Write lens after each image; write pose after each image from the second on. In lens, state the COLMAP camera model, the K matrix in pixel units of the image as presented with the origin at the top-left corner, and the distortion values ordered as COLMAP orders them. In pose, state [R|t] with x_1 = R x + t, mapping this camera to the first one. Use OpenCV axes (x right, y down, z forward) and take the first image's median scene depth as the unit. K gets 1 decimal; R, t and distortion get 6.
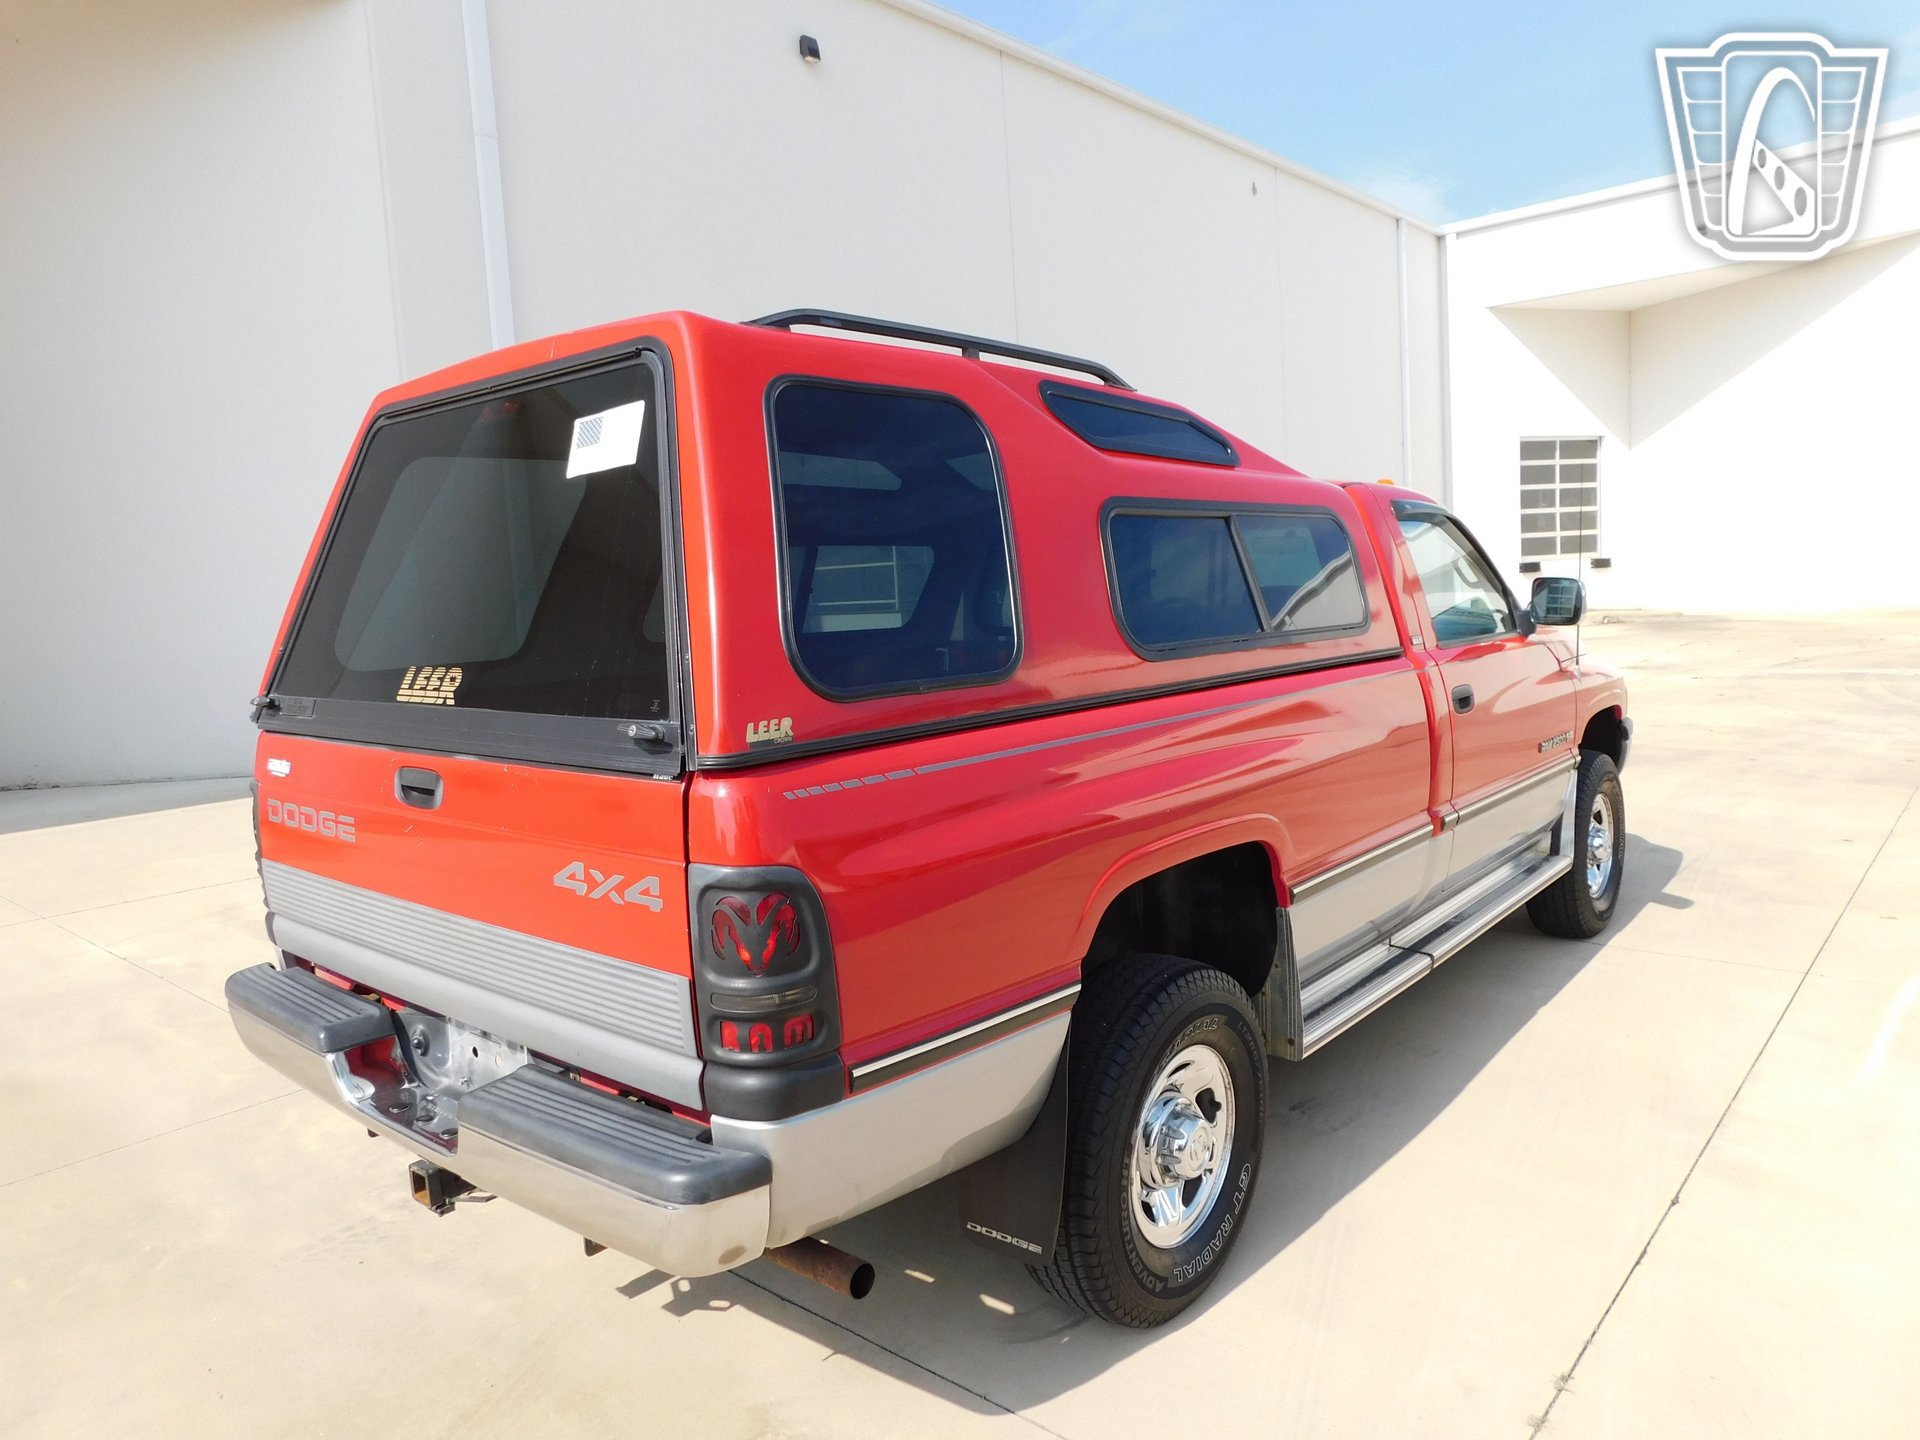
lens RADIAL K [[1288.1, 0, 953.0], [0, 1288.1, 708.2], [0, 0, 1]] dist [-0.054889, 0.047225]
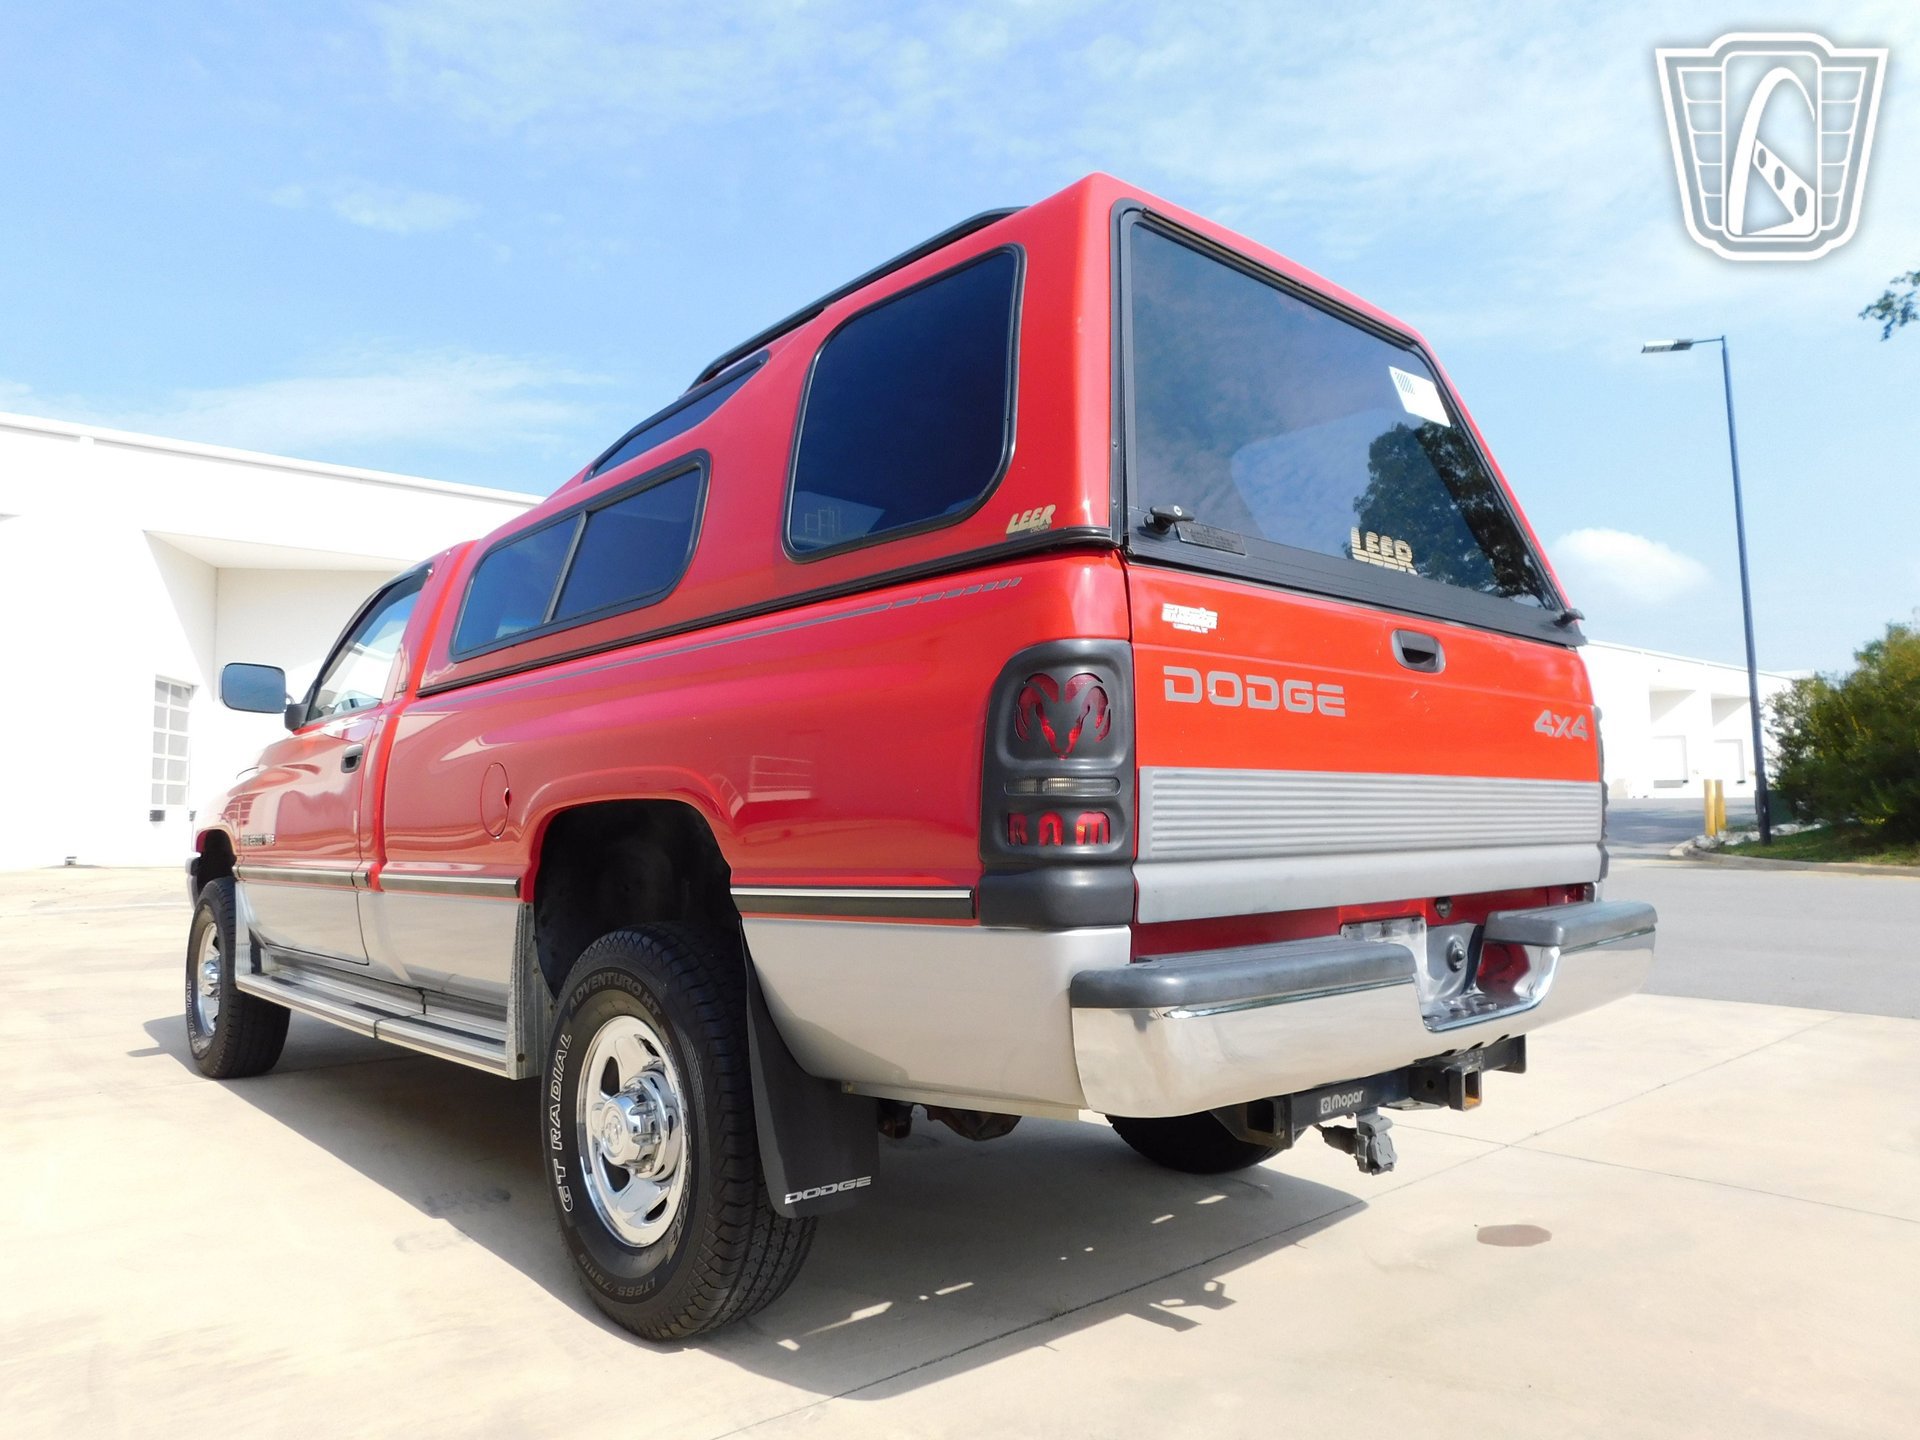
lens RADIAL K [[1290.0, 0, 954.3], [0, 1290.0, 714.4], [0, 0, 1]] dist [-0.056553, 0.056115]
pose [[0.129398, 0.124928, 0.983692, -1.223844], [0.107033, 0.984476, -0.139107, 0.179146], [-0.985799, 0.123287, 0.114018, 1.081314]]
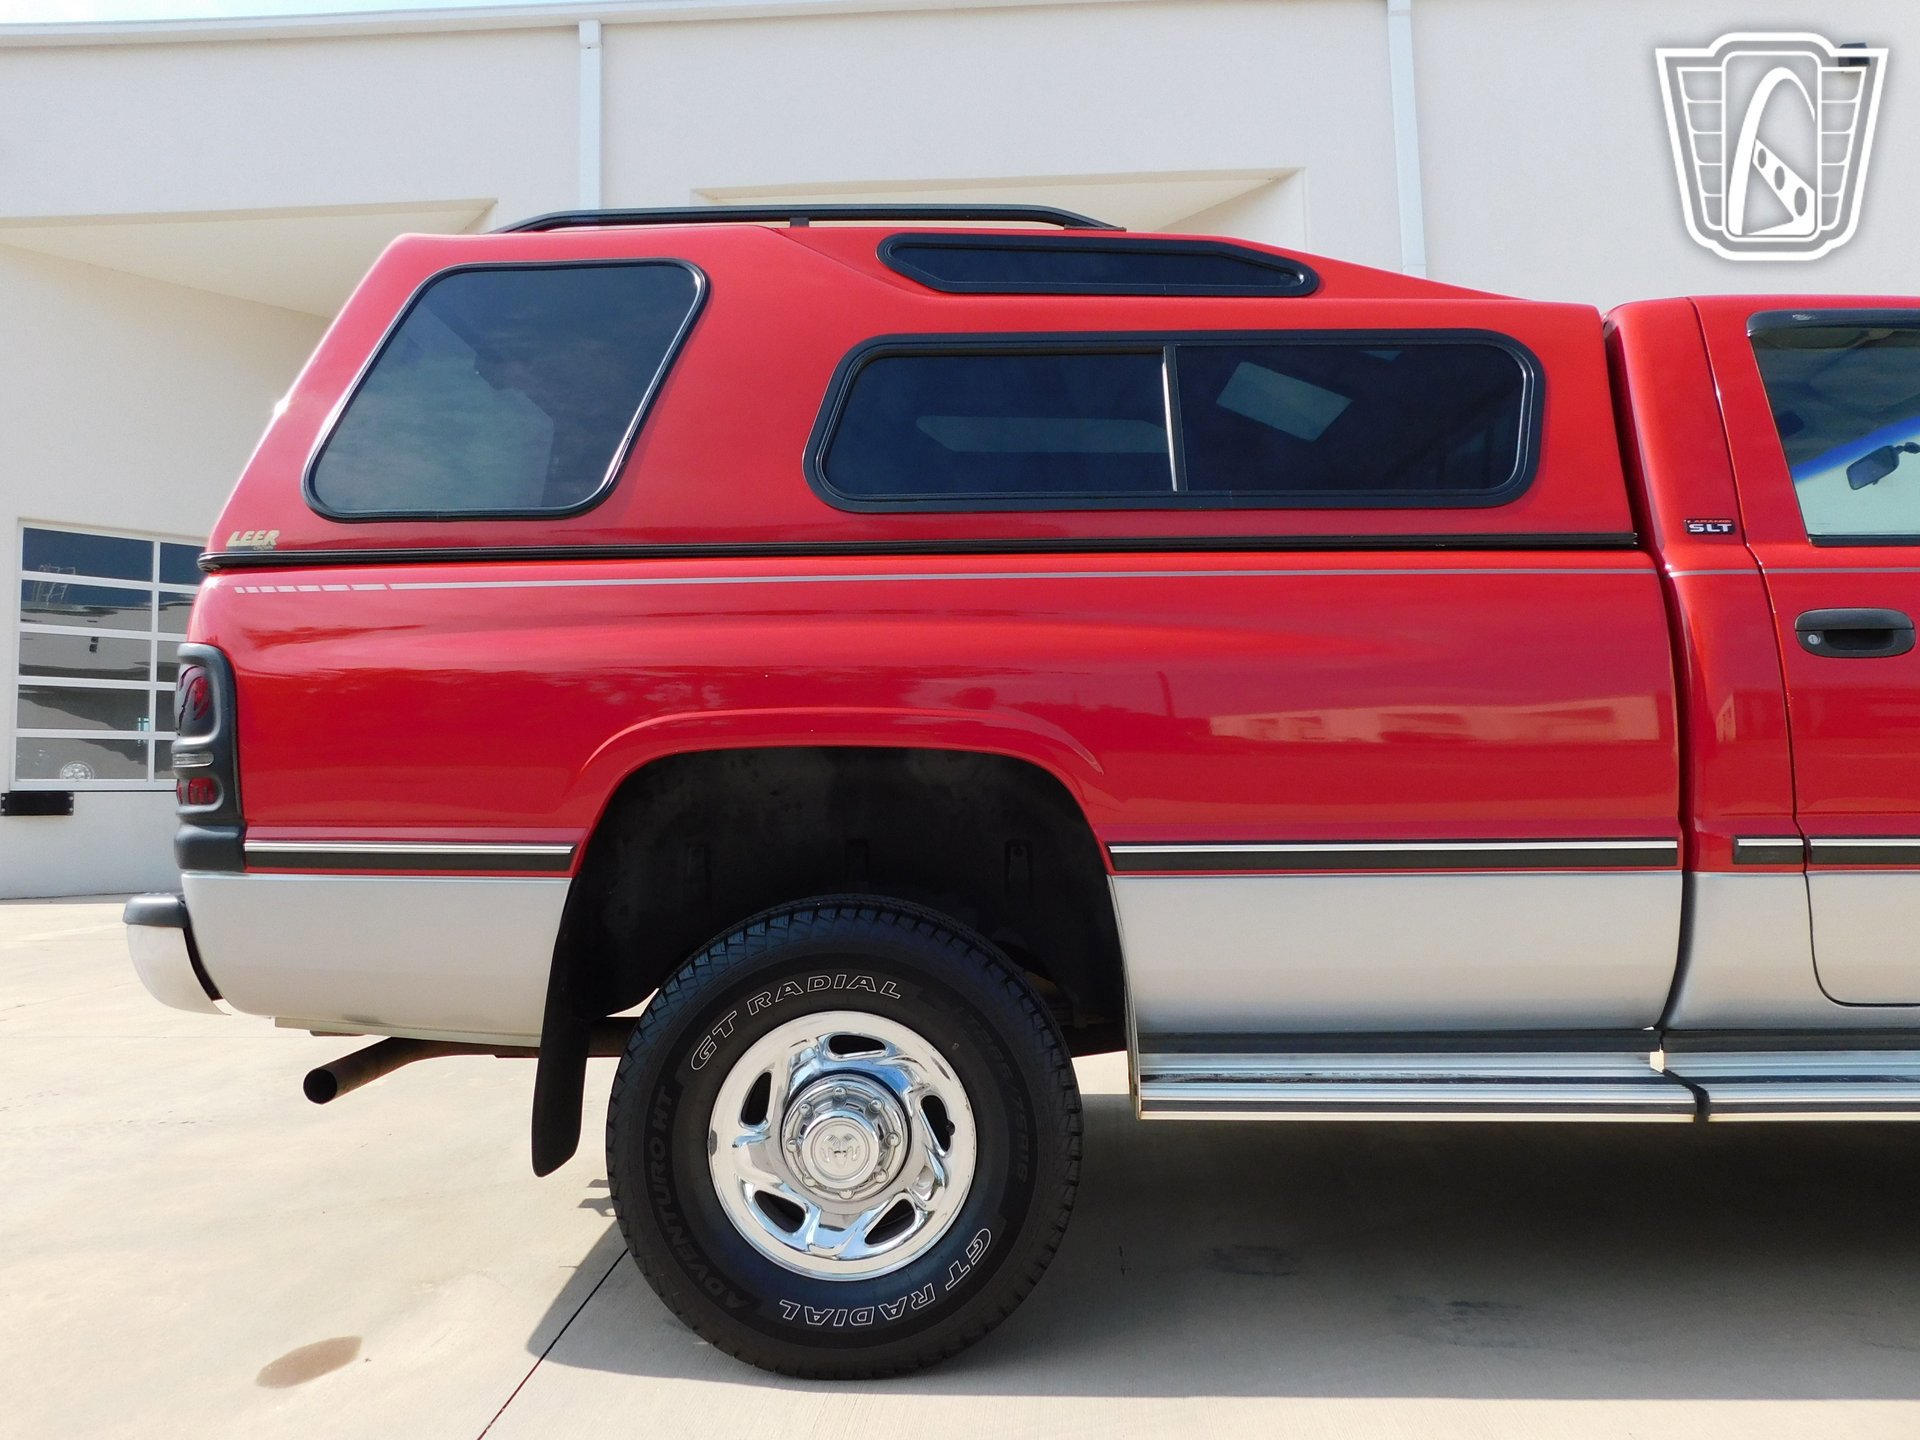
lens RADIAL K [[1290.0, 0, 955.8], [0, 1290.0, 709.1], [0, 0, 1]] dist [-0.056553, 0.056115]
pose [[0.639291, -0.015496, -0.768808, 0.806268], [-0.092313, 0.991020, -0.096736, 0.156585], [0.763403, 0.132813, 0.632120, 0.546998]]
